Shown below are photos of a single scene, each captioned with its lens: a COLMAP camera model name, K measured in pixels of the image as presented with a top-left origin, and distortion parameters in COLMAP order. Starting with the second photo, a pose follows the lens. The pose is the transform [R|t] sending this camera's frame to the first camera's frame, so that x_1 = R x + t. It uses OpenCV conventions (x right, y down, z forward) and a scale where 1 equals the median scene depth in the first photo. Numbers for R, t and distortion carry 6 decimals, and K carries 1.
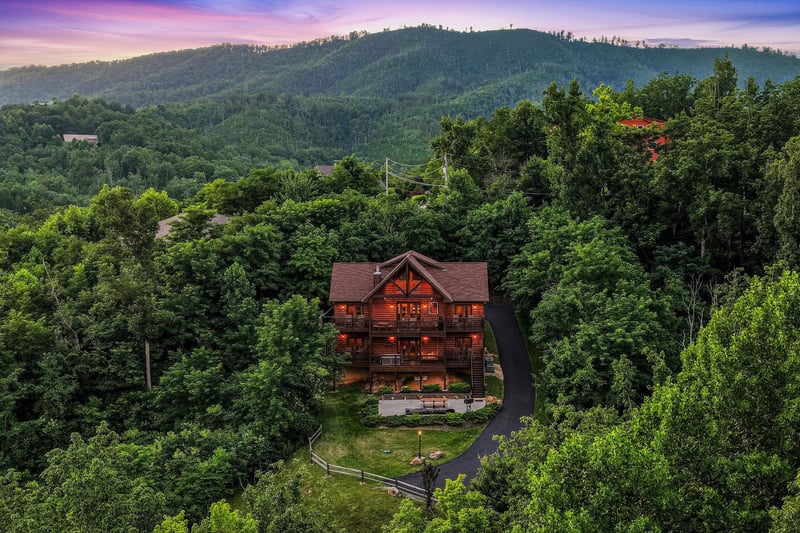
lens RADIAL K [[955.2, 0, 396.7], [0, 955.2, 263.8], [0, 0, 1]] dist [0.005301, 0.000000]
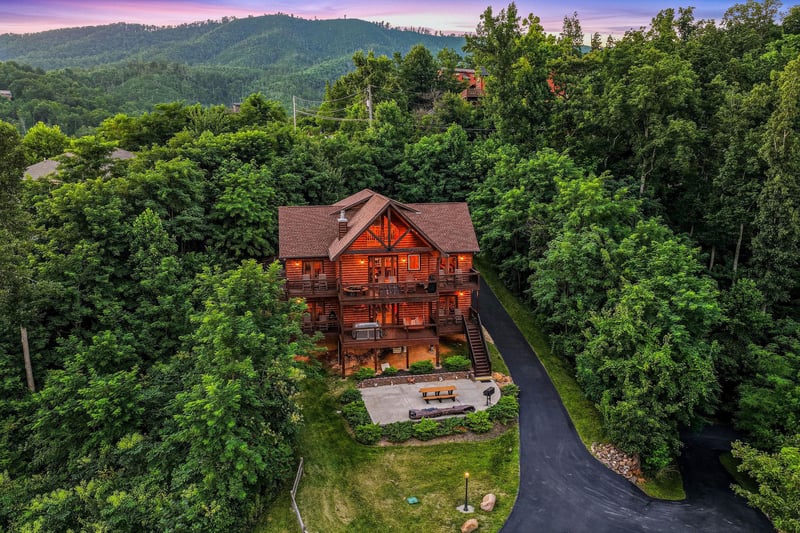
lens RADIAL K [[666.7, 0, 400.3], [0, 666.7, 267.3], [0, 0, 1]] dist [-0.009522, 0.043808]
pose [[0.979257, -0.038862, 0.198859, -0.066155], [0.016619, 0.993533, 0.112323, -0.009524], [-0.201938, -0.106689, 0.973570, 0.365596]]
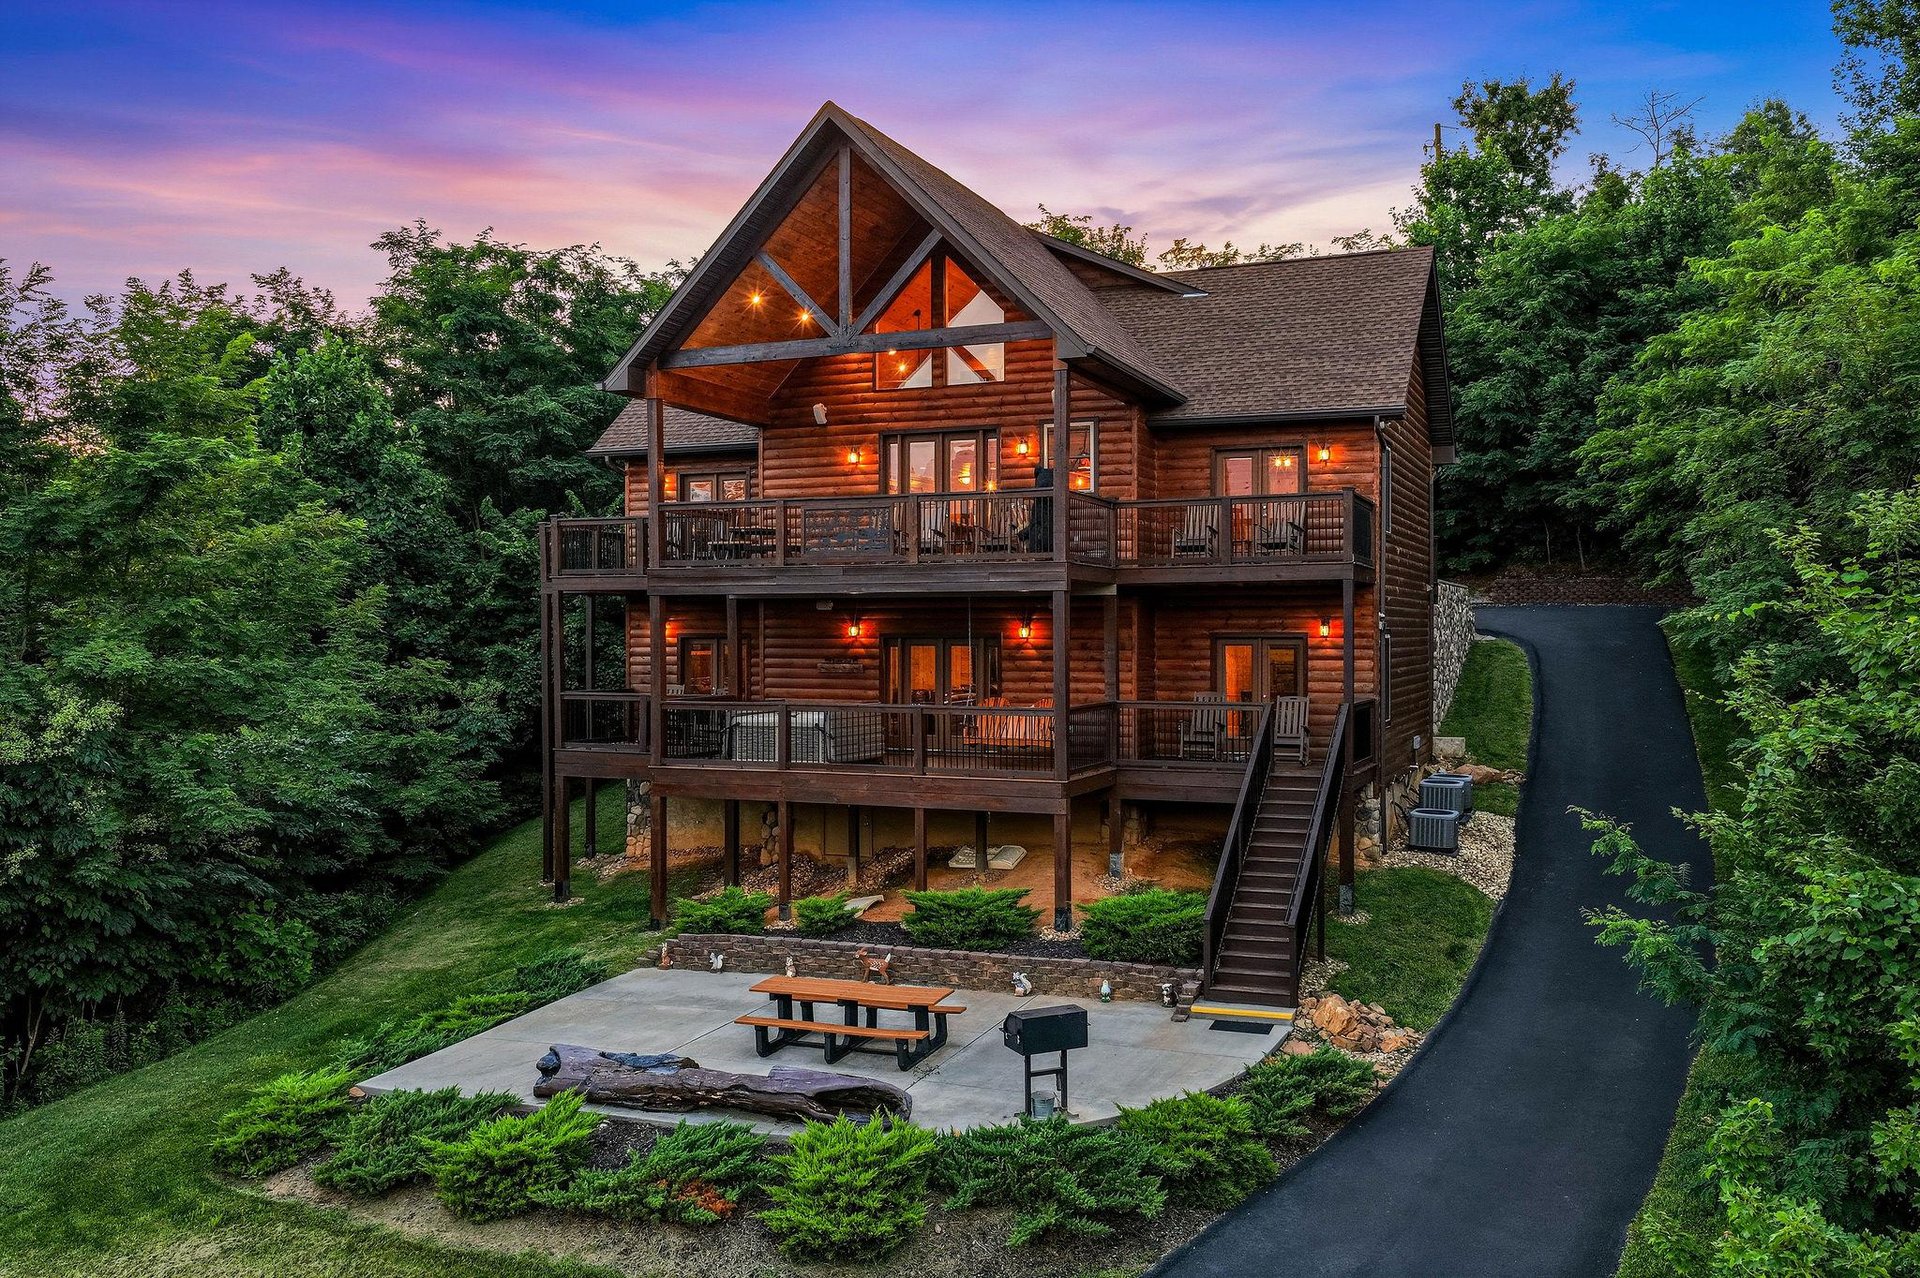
lens RADIAL K [[1600.0, 0, 966.1], [0, 1600.0, 639.2], [0, 0, 1]] dist [-0.009522, 0.043808]
pose [[0.939256, 0.006043, -0.343165, 0.095680], [-0.023657, 0.998607, -0.047165, 0.074216], [0.342402, 0.052418, 0.938090, 0.572246]]
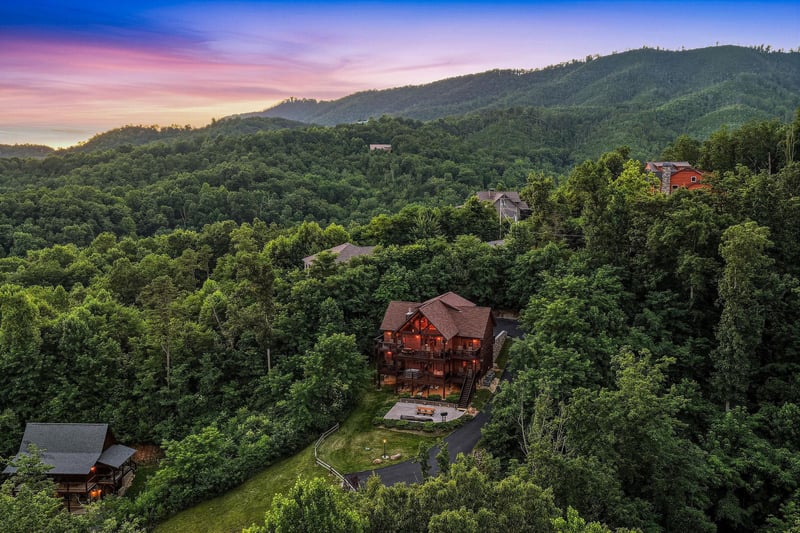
lens RADIAL K [[666.7, 0, 398.9], [0, 666.7, 266.7], [0, 0, 1]] dist [-0.009522, 0.043808]
pose [[0.945611, 0.043750, -0.322345, 0.233244], [-0.021049, 0.997067, 0.073579, -0.109488], [0.324618, -0.062792, 0.943758, 0.022403]]
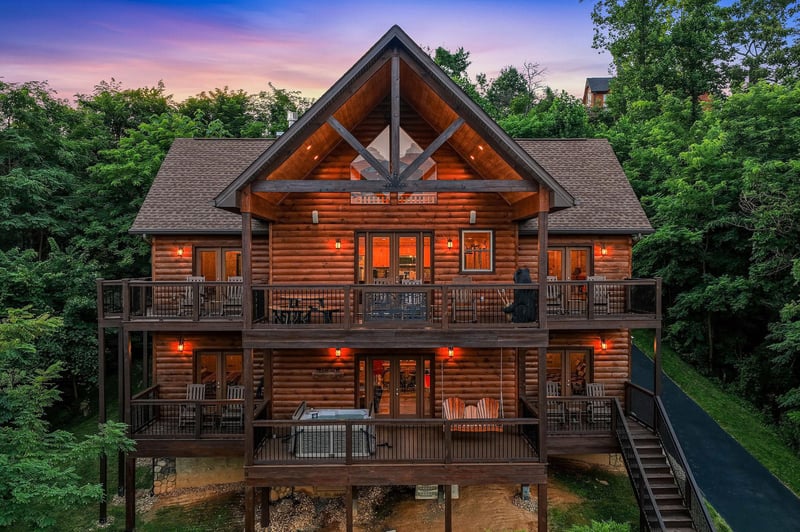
lens RADIAL K [[666.7, 0, 402.2], [0, 666.7, 266.0], [0, 0, 1]] dist [-0.009522, 0.043808]
pose [[0.997717, 0.002809, 0.067472, 0.000663], [0.000502, 0.998798, -0.049014, 0.048758], [-0.067528, 0.048936, 0.996517, 0.629314]]
